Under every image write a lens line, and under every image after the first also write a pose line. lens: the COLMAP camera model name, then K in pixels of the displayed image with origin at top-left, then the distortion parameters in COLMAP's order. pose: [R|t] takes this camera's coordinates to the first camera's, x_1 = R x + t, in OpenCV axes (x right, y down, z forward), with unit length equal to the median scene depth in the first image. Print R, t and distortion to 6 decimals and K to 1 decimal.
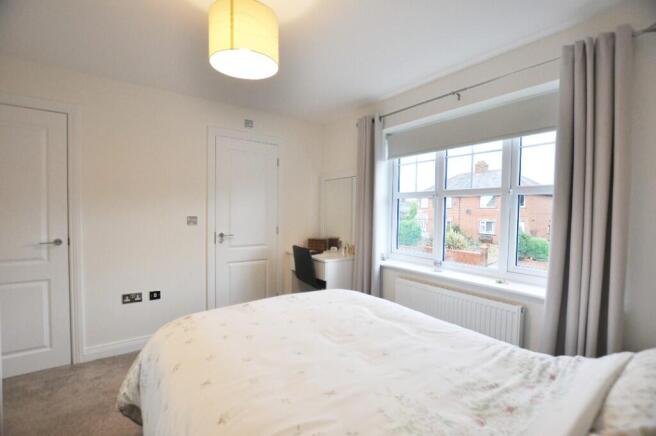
lens RADIAL K [[290.4, 0, 331.1], [0, 290.4, 221.2], [0, 0, 1]] dist [-0.005843, -0.000318]
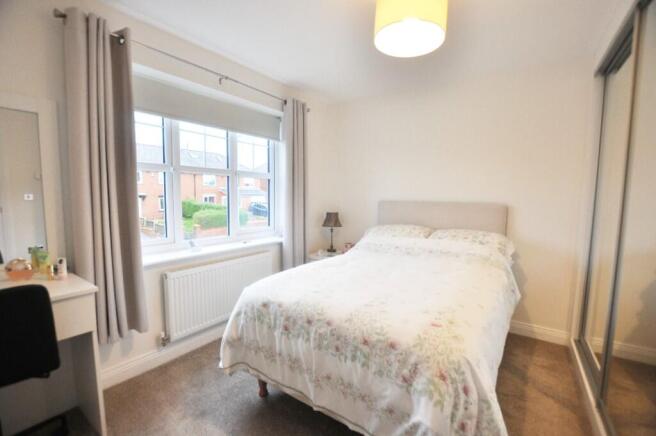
lens RADIAL K [[290.4, 0, 330.3], [0, 290.4, 216.5], [0, 0, 1]] dist [-0.005843, -0.000318]
pose [[-0.311975, -0.094749, 0.945354, -0.704361], [0.013667, 0.994464, 0.104181, -0.036879], [-0.949992, 0.045422, -0.308953, 0.919560]]
